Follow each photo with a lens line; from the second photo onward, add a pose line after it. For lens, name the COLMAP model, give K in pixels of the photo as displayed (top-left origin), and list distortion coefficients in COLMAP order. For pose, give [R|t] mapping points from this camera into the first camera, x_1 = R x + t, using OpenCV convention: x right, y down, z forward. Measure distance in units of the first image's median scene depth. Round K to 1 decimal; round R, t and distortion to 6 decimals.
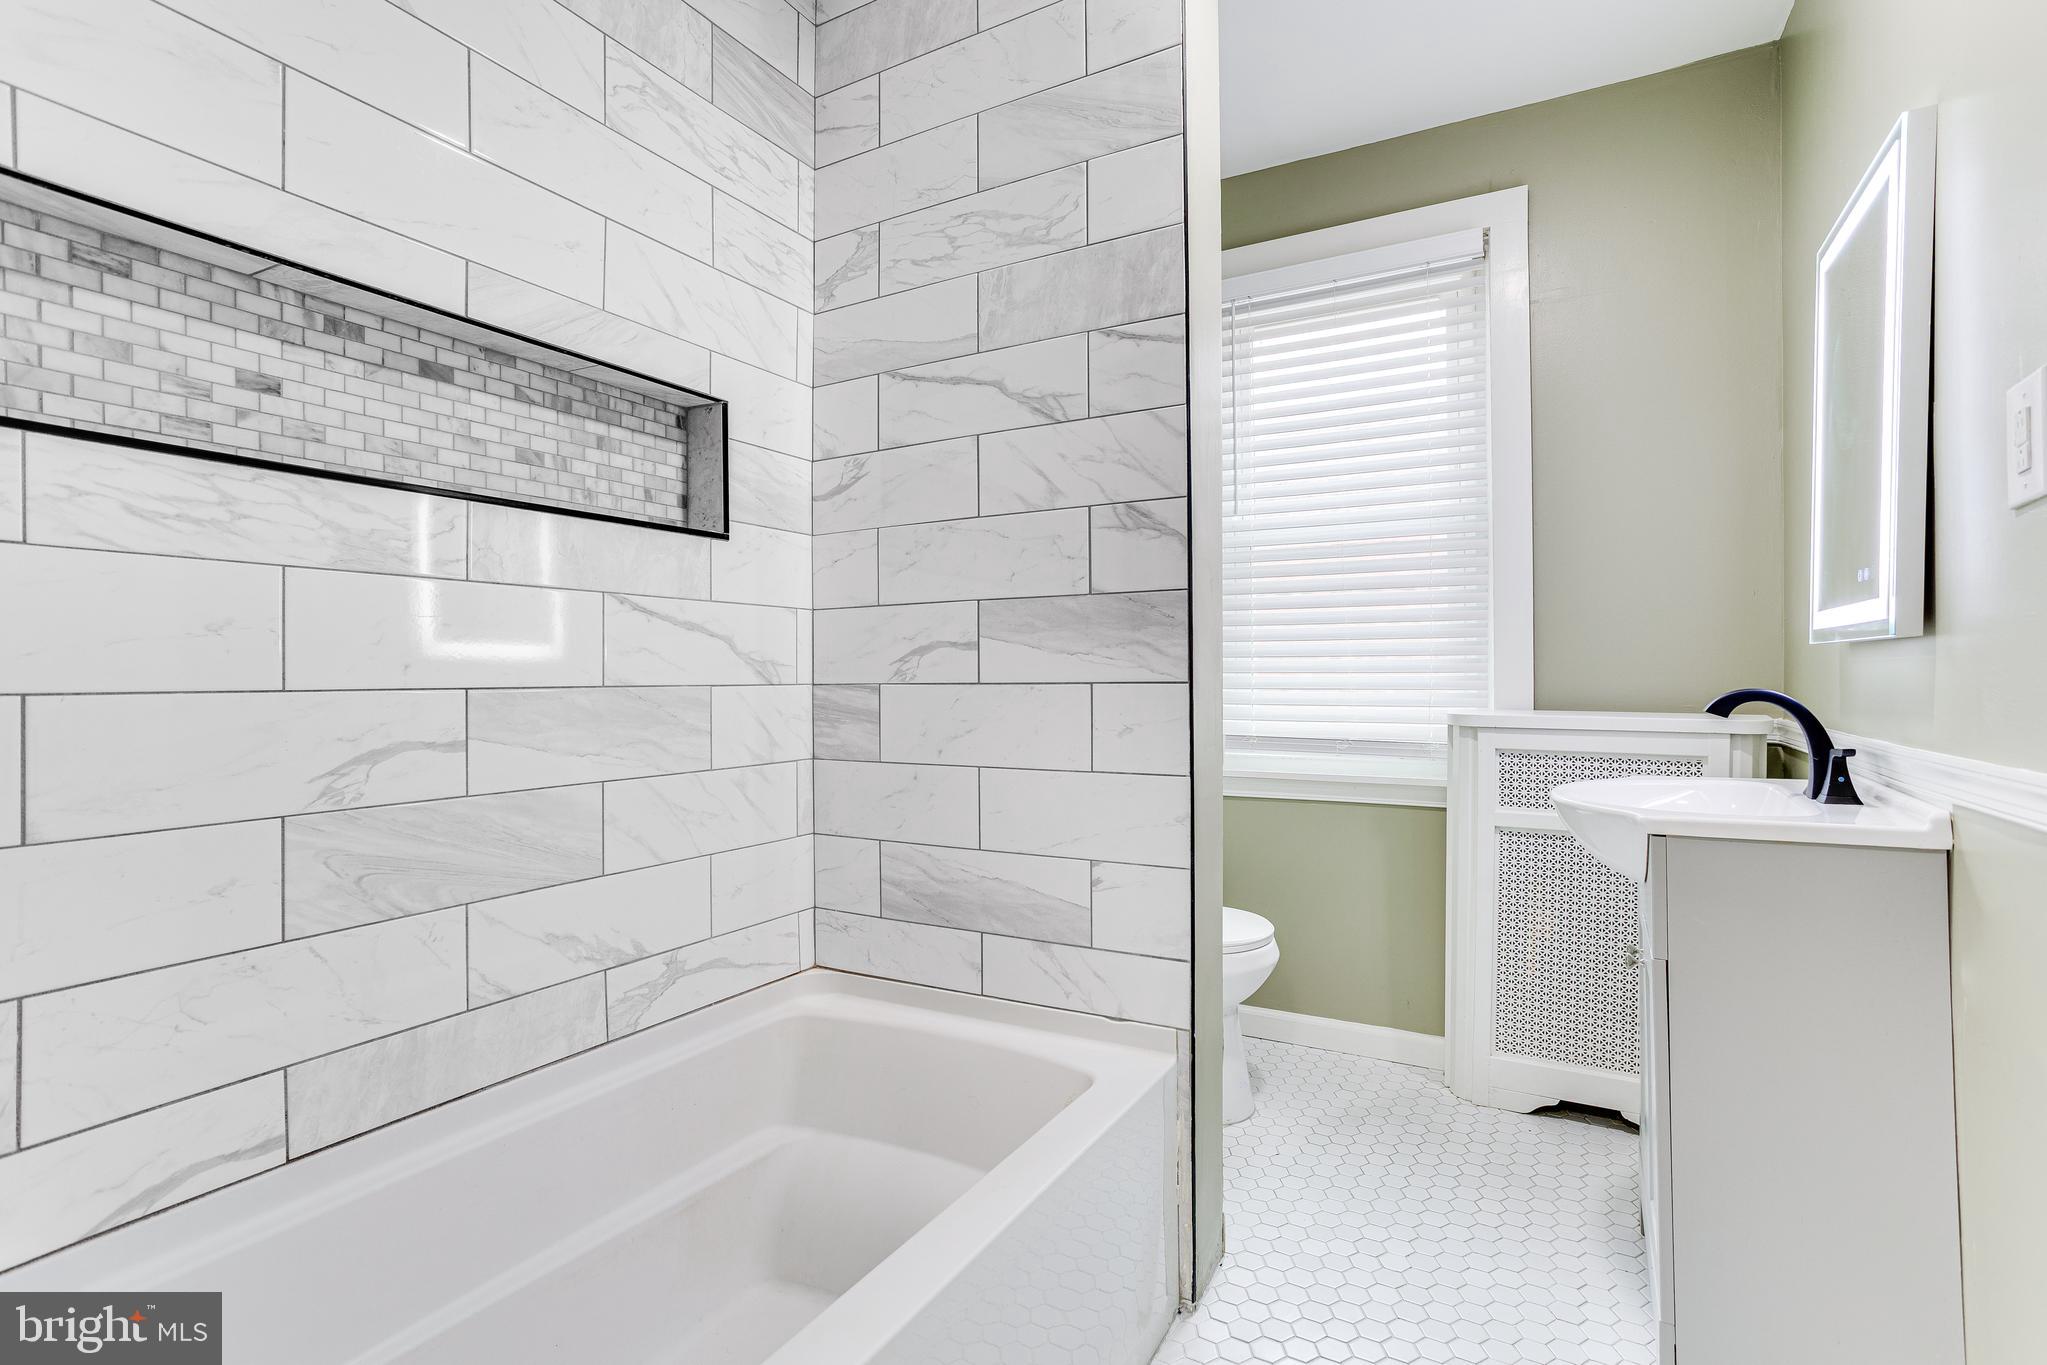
lens RADIAL K [[1007.1, 0, 1007.0], [0, 1007.1, 674.9], [0, 0, 1]] dist [-0.058670, 0.040485]
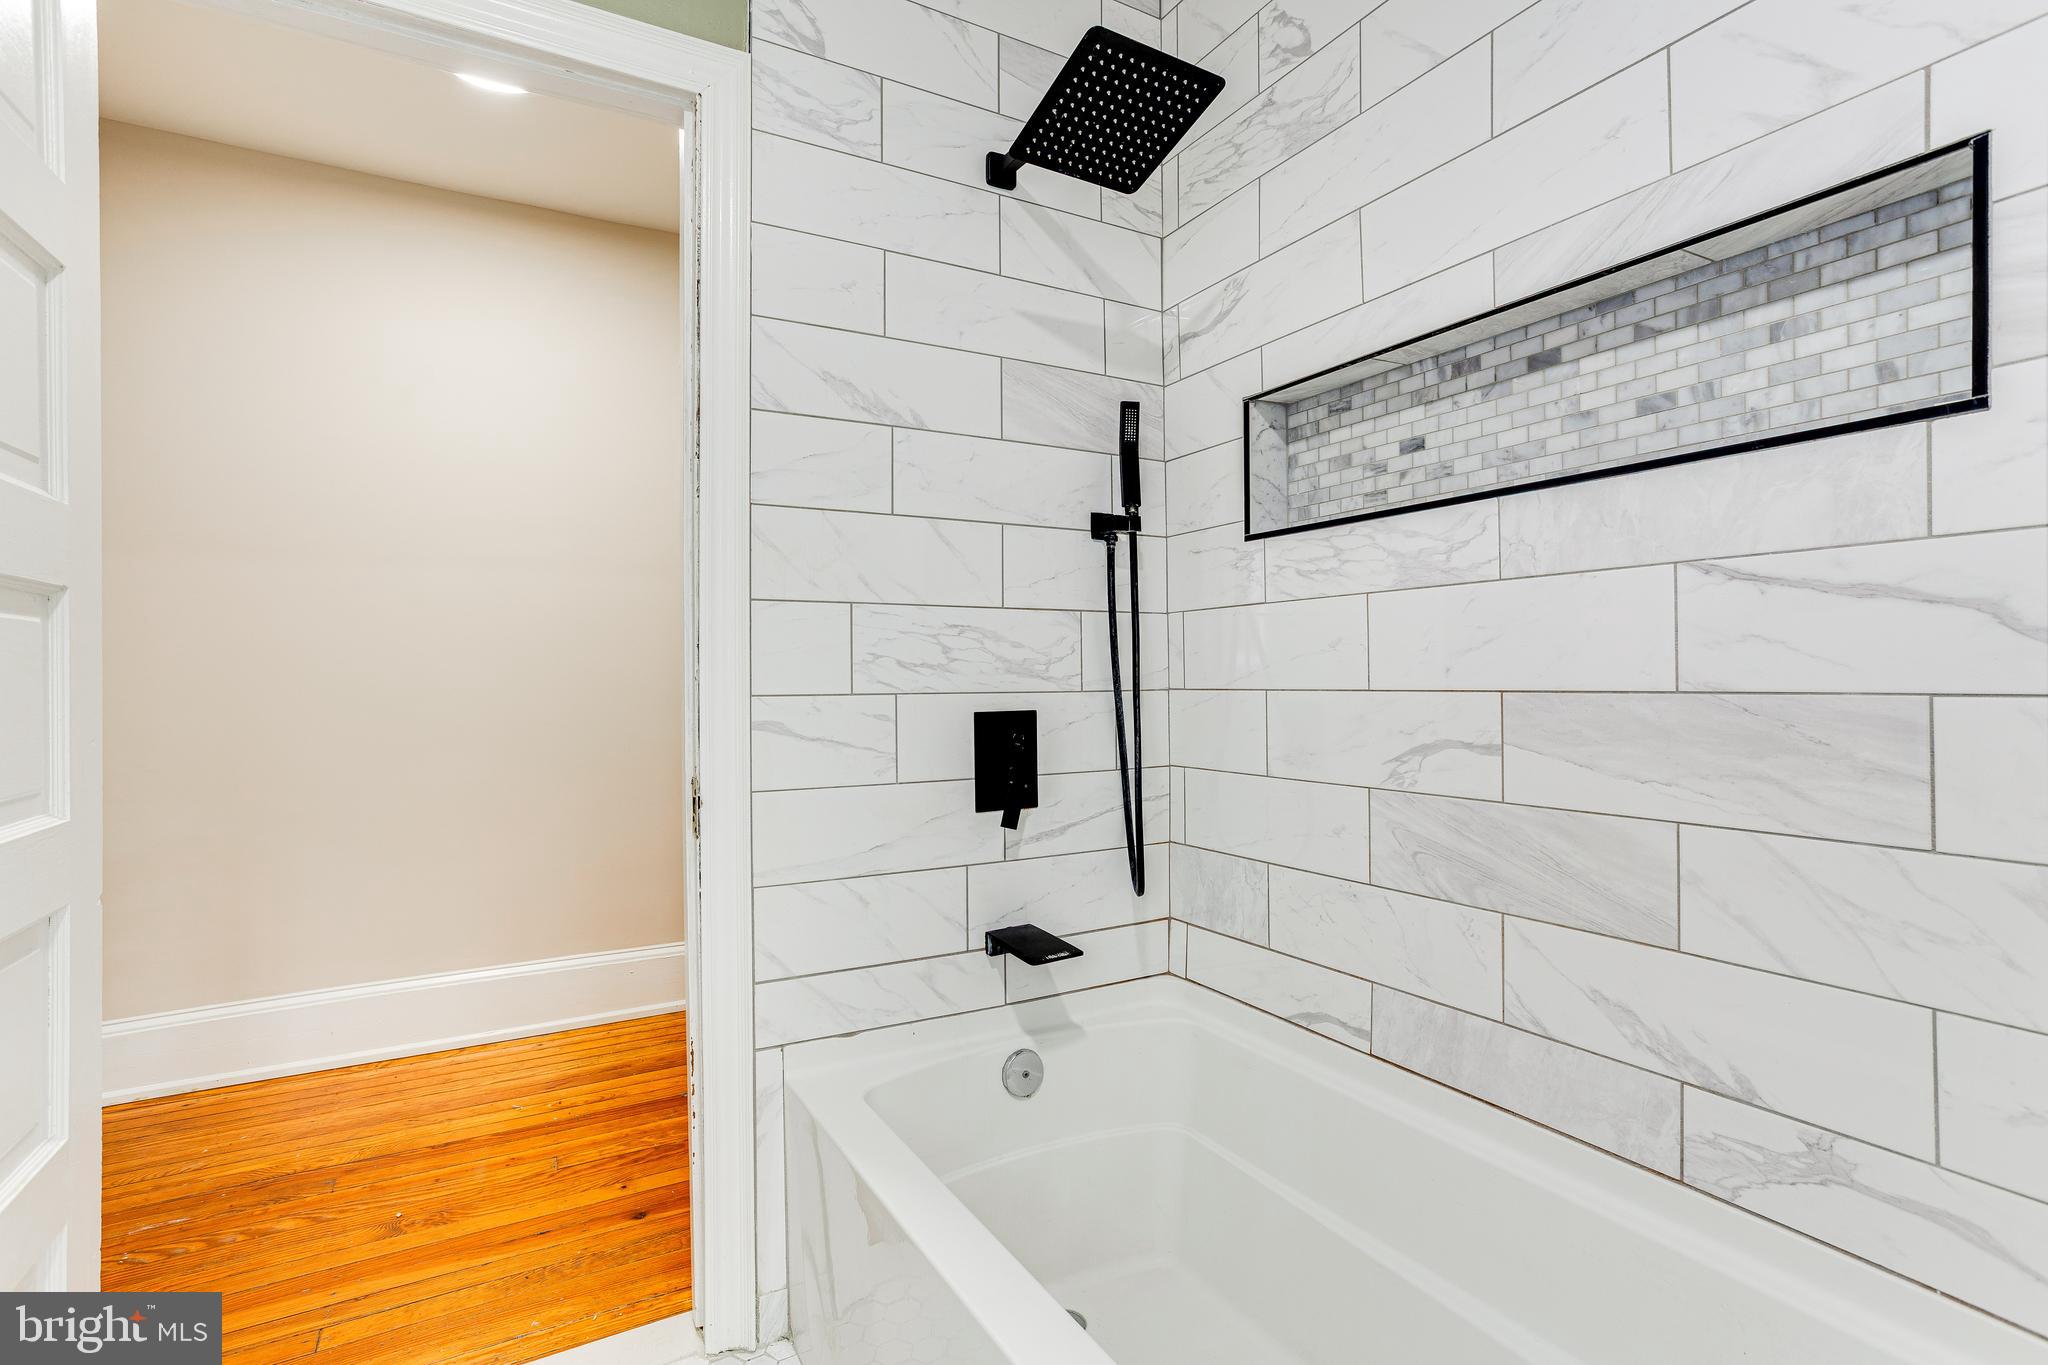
lens RADIAL K [[989.6, 0, 1022.0], [0, 989.6, 673.6], [0, 0, 1]] dist [-0.057798, 0.038234]
pose [[-0.516111, 0.005317, -0.856505, 0.352066], [0.013497, 0.999907, -0.001925, -0.005495], [0.856416, -0.012554, -0.516134, 0.747826]]
